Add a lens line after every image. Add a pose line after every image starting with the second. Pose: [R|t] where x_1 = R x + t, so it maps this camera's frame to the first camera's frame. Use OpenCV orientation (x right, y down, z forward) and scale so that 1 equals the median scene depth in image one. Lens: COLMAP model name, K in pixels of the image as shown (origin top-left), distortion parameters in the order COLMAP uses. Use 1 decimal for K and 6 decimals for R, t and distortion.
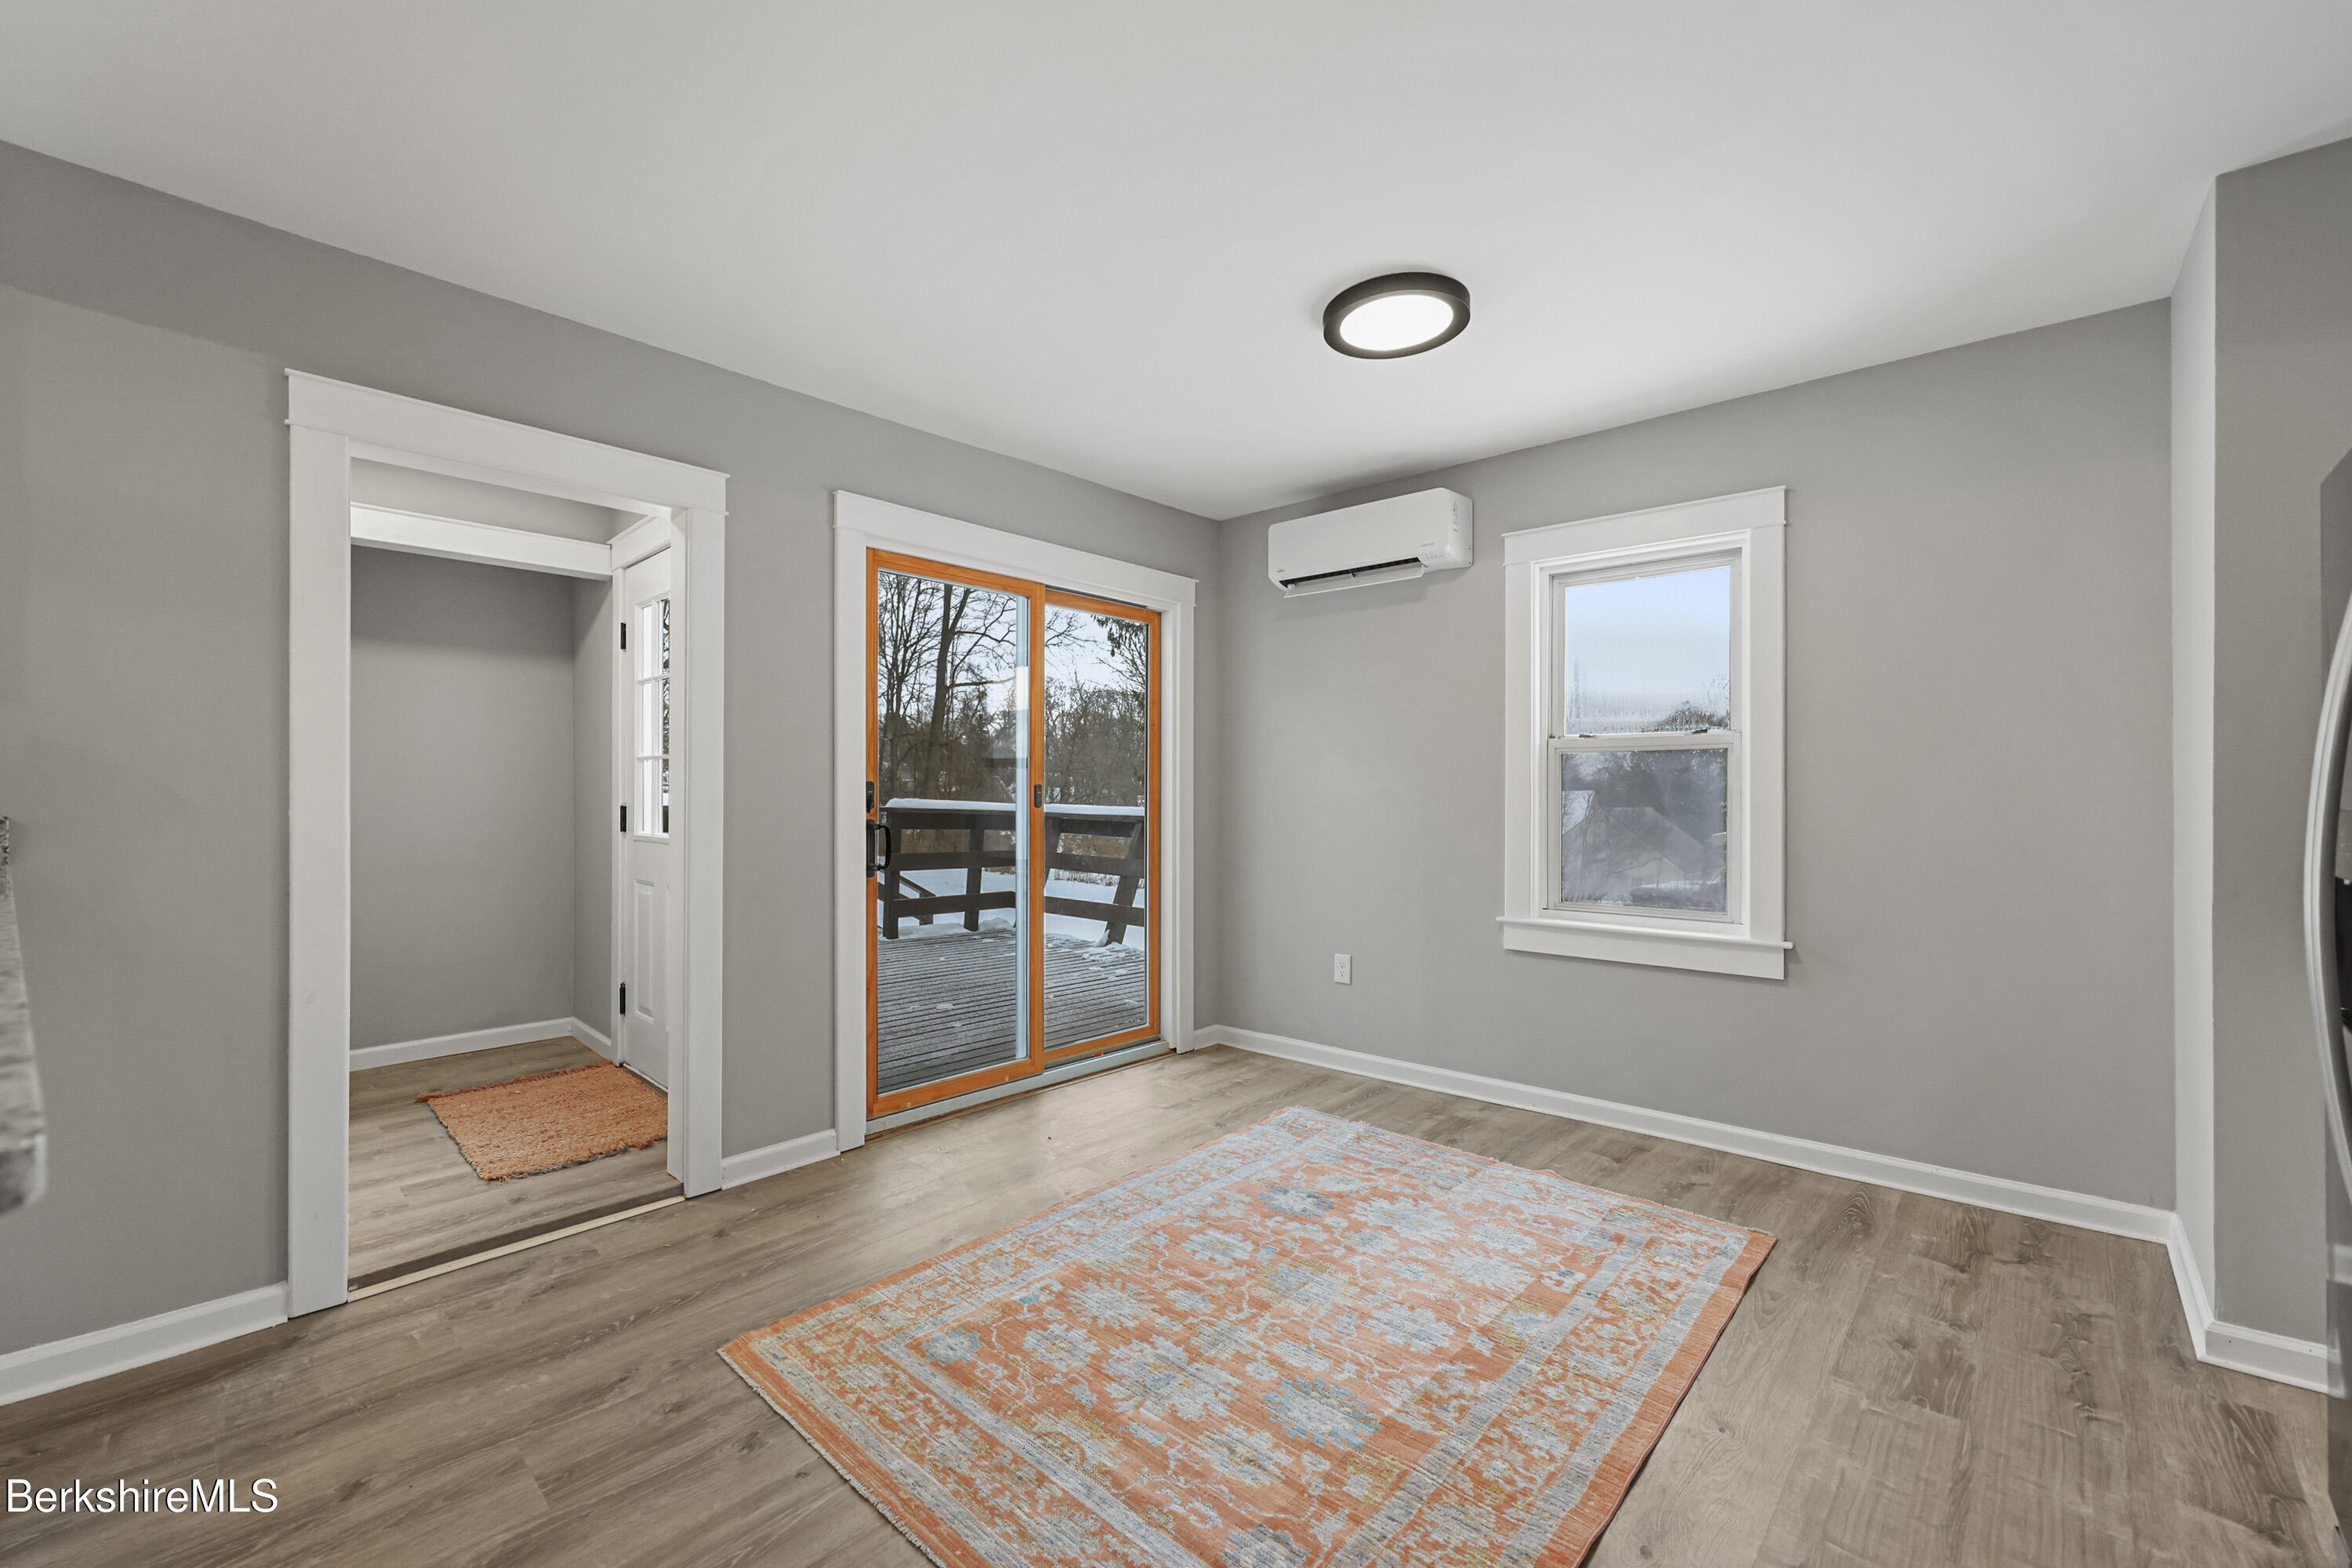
lens RADIAL K [[958.5, 0, 1180.2], [0, 958.5, 796.3], [0, 0, 1]] dist [0.000102, -0.000162]
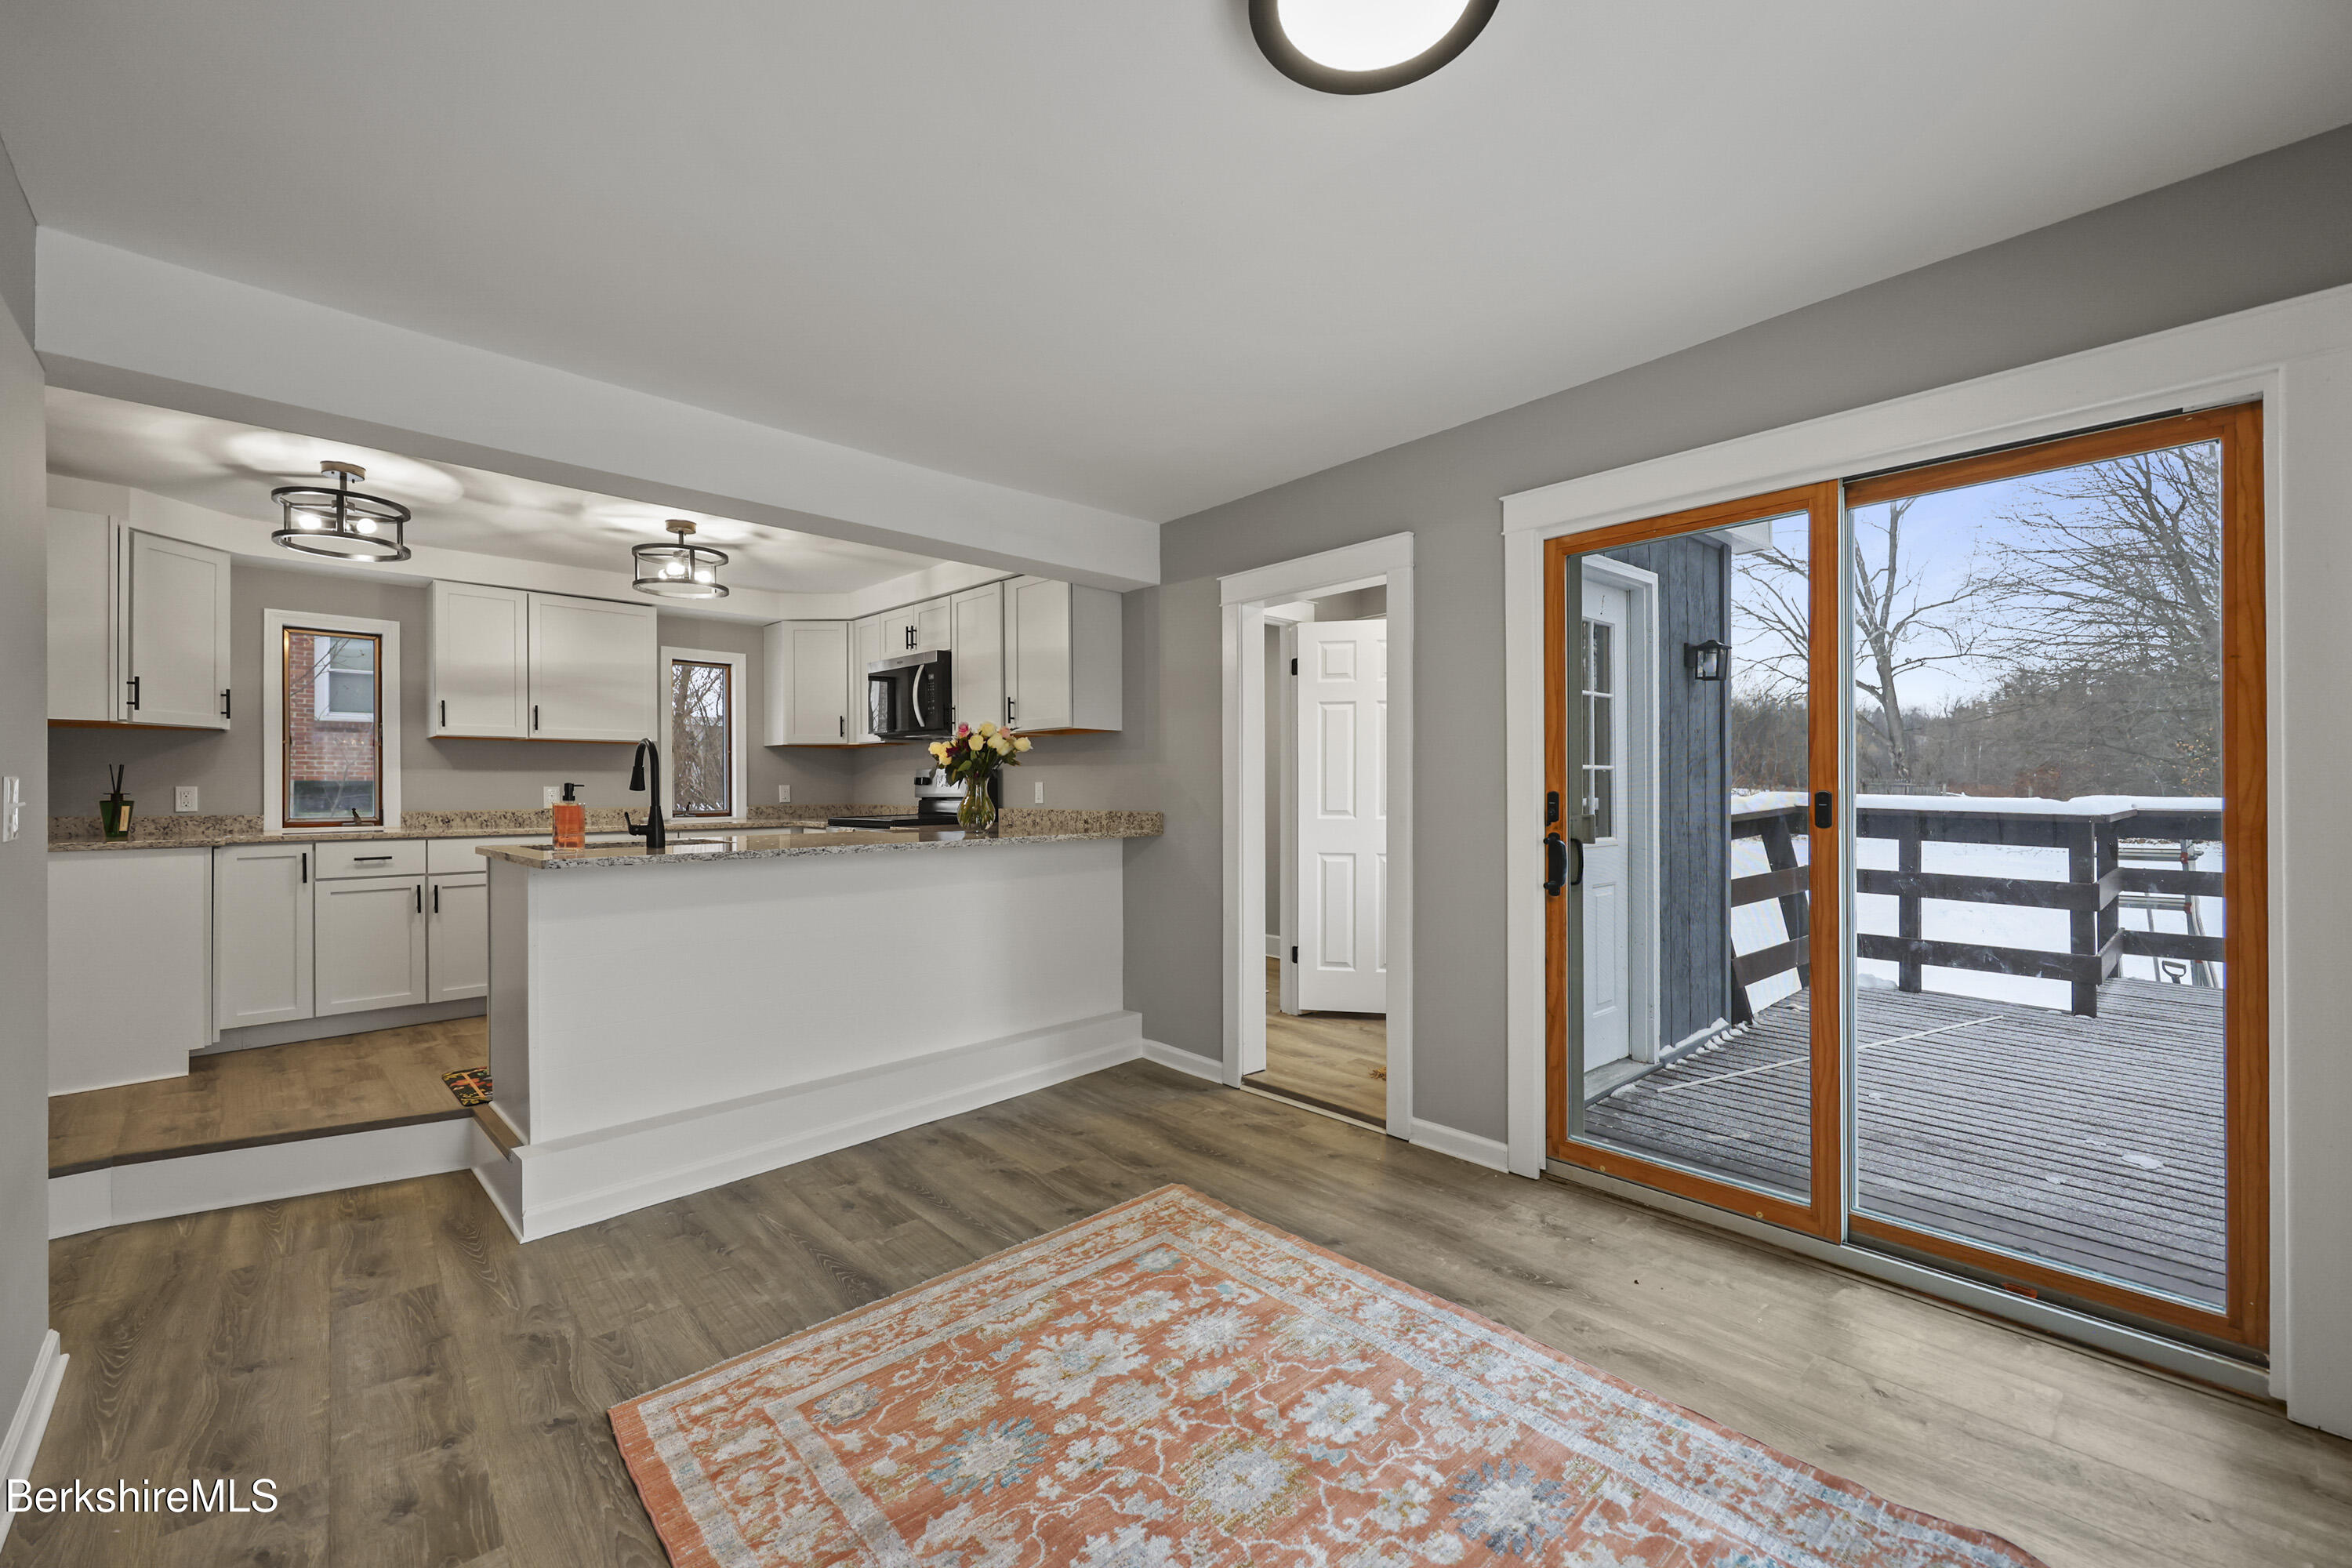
lens RADIAL K [[948.6, 0, 1180.6], [0, 948.6, 787.4], [0, 0, 1]] dist [0.001554, 0.000238]
pose [[-0.093809, -0.004153, -0.995582, 0.653534], [0.003064, 0.999985, -0.004460, -0.017177], [0.995586, -0.003468, -0.093795, 0.772098]]
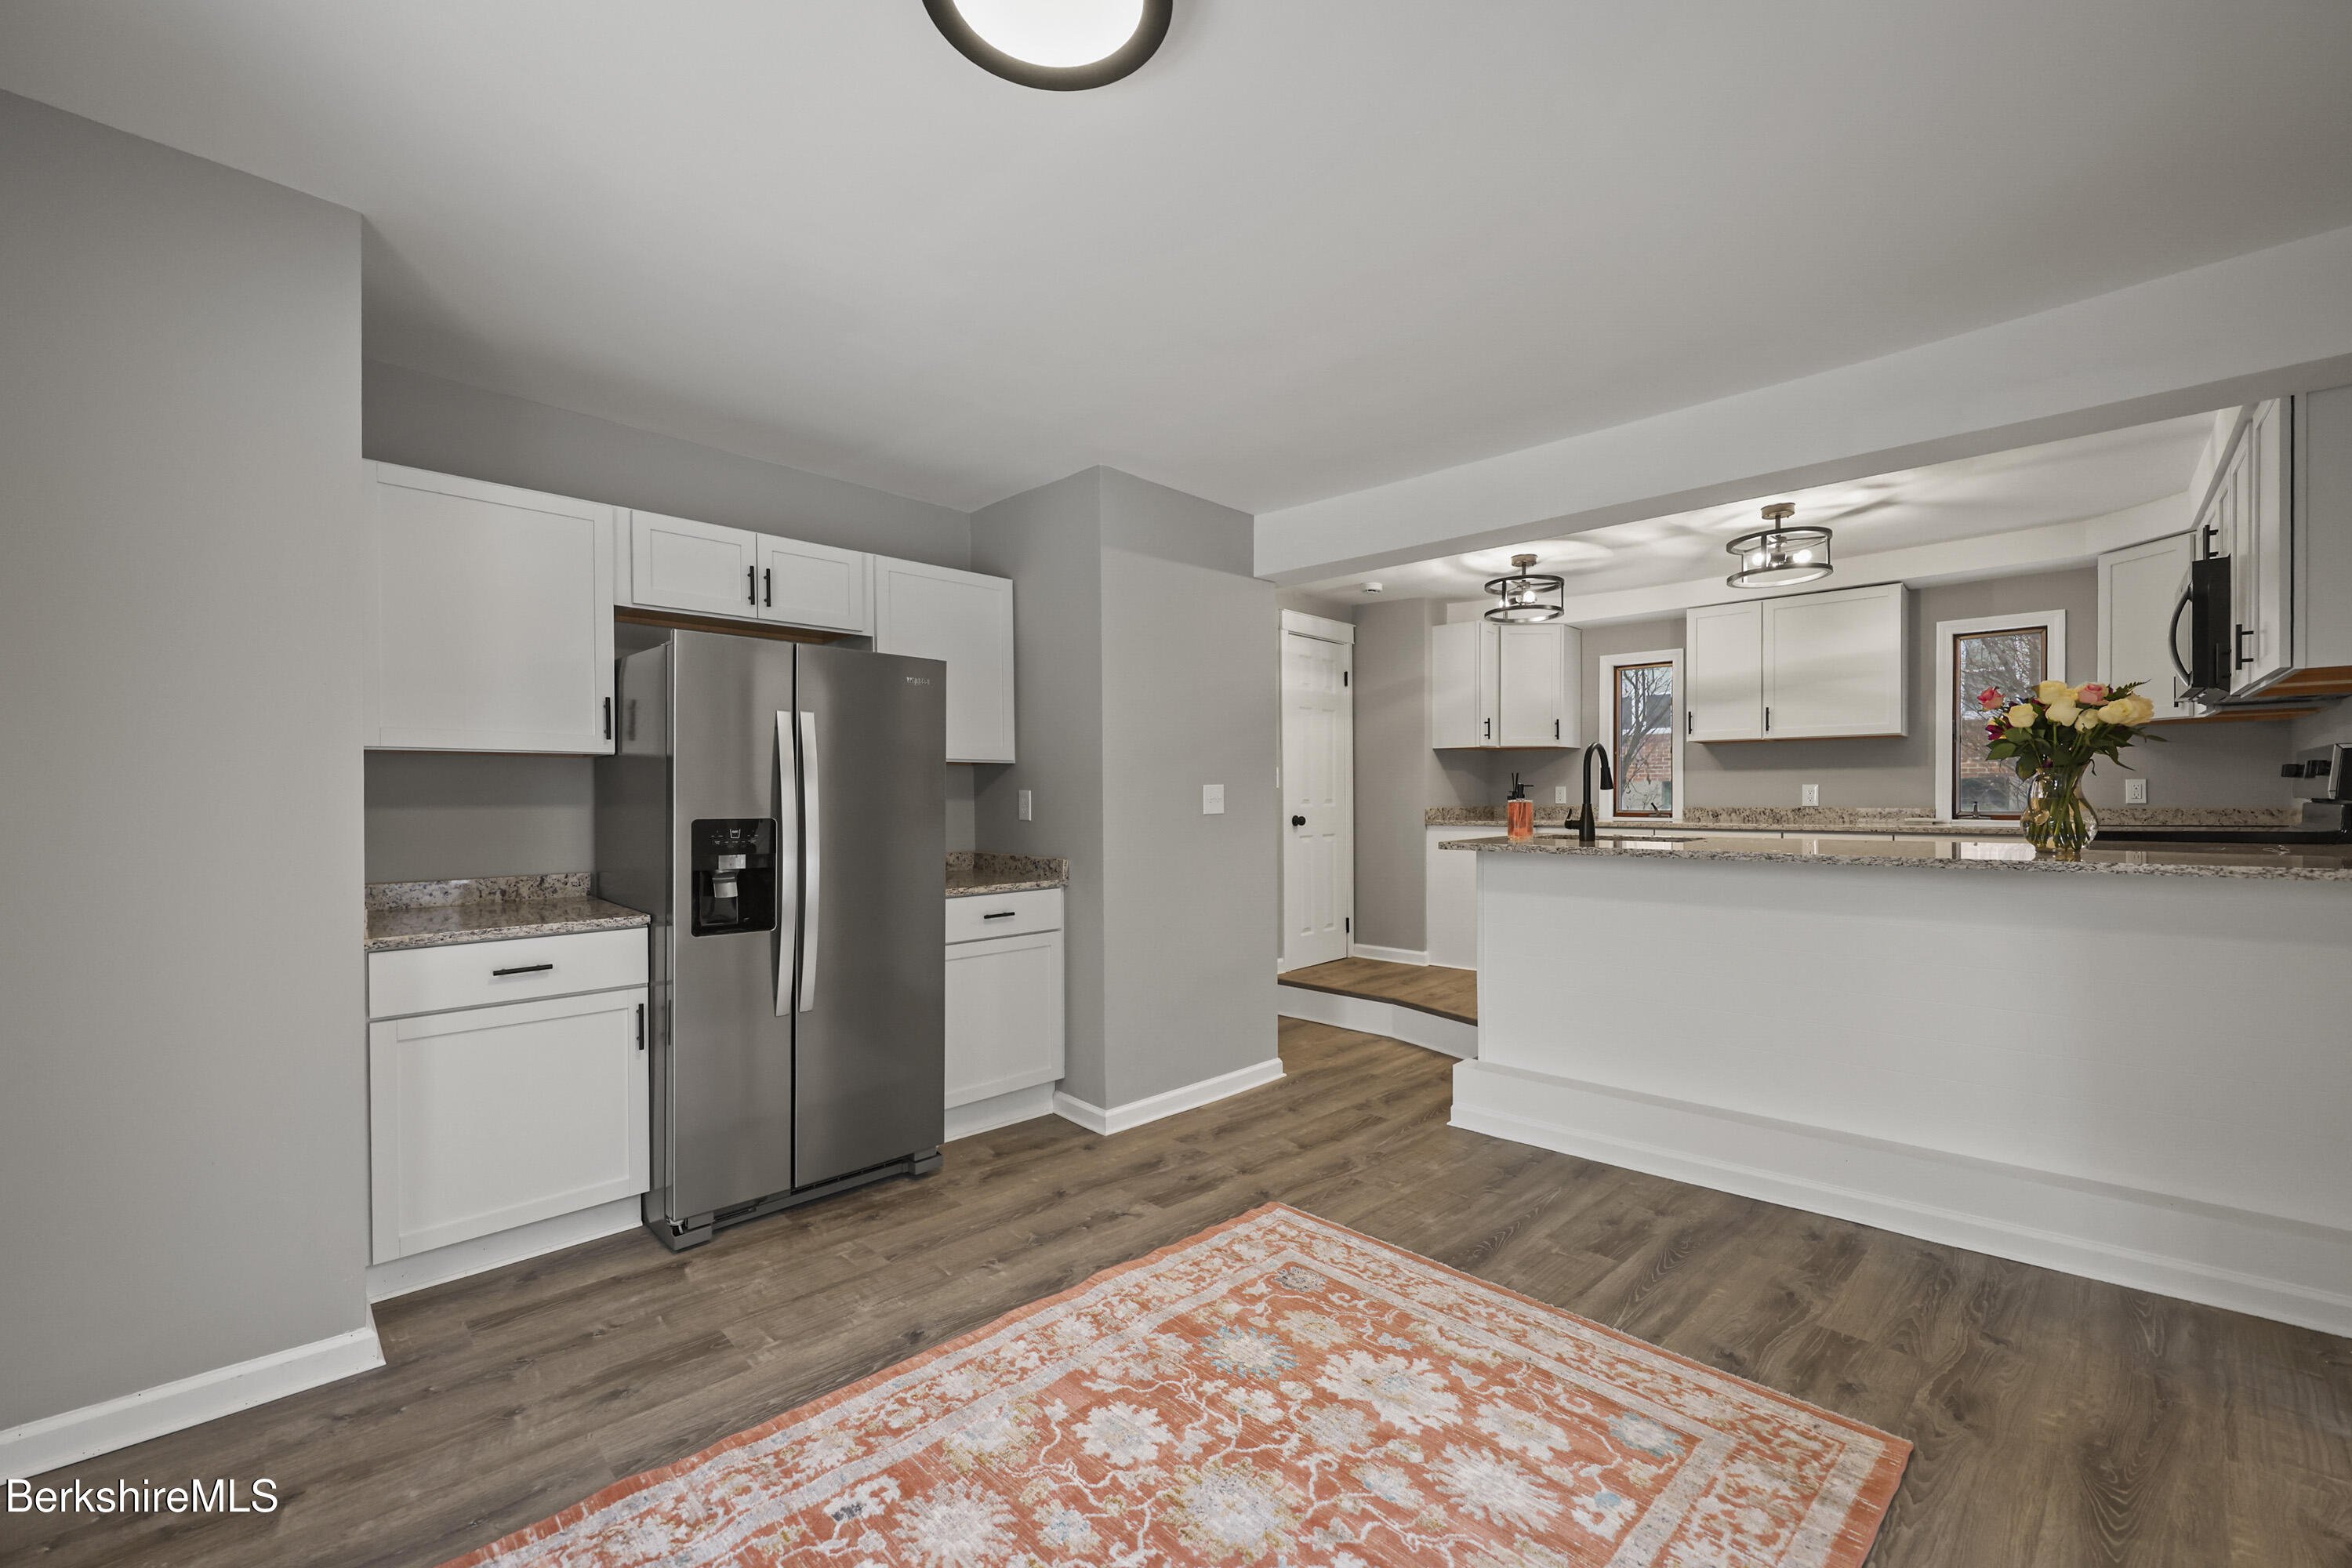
lens RADIAL K [[952.3, 0, 1184.4], [0, 952.3, 808.7], [0, 0, 1]] dist [-0.000154, 0.000152]
pose [[-0.997995, 0.001094, 0.063291, 0.089432], [0.002134, 0.999864, 0.016361, -0.016580], [-0.063264, 0.016464, -0.997861, 1.282655]]
